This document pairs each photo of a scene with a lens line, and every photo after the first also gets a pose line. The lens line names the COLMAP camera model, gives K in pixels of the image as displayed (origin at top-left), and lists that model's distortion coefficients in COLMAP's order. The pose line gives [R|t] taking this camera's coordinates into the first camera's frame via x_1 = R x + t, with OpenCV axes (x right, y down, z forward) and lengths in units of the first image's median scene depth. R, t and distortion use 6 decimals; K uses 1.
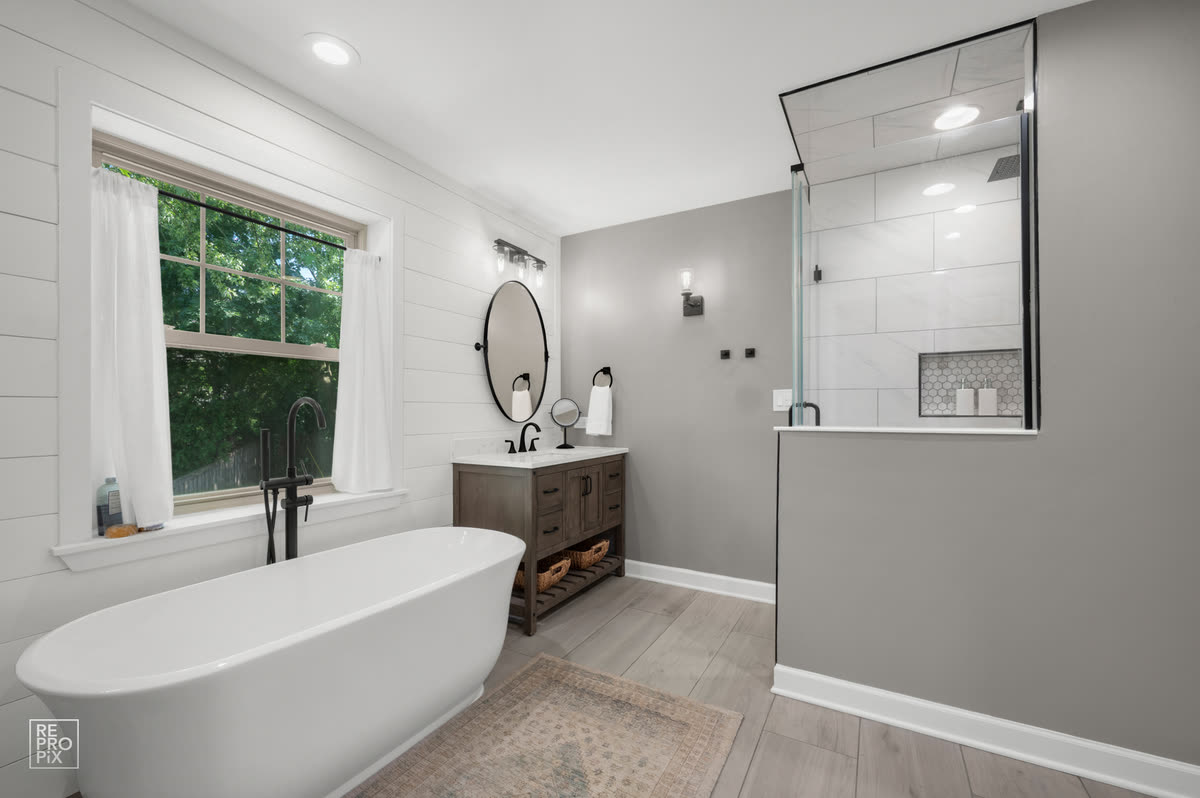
lens RADIAL K [[497.0, 0, 600.0], [0, 497.0, 399.0], [0, 0, 1]] dist [0.000237, 0.000026]
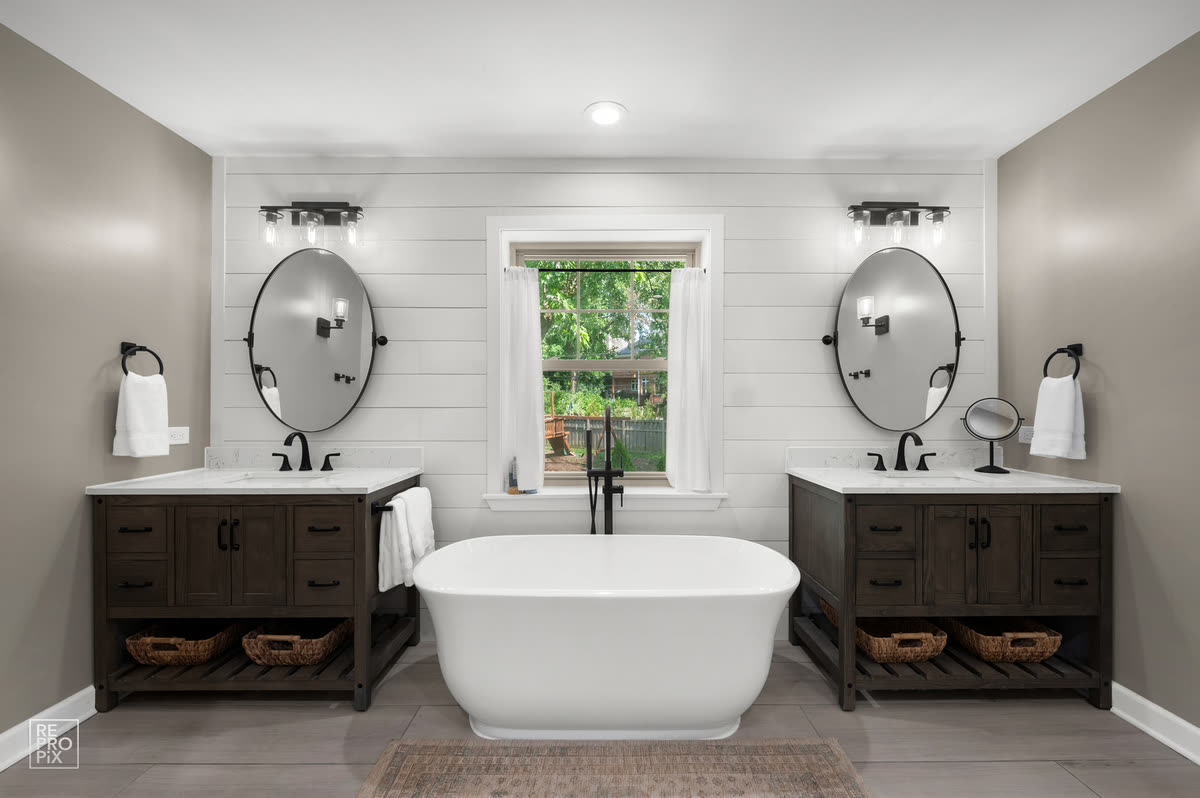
lens RADIAL K [[470.3, 0, 600.0], [0, 470.3, 399.0], [0, 0, 1]] dist [-0.000727, -0.000153]
pose [[0.492960, -0.012026, -0.869969, 0.286451], [0.020297, 0.999791, -0.002319, -0.011647], [0.869815, -0.016515, 0.493101, 0.290571]]
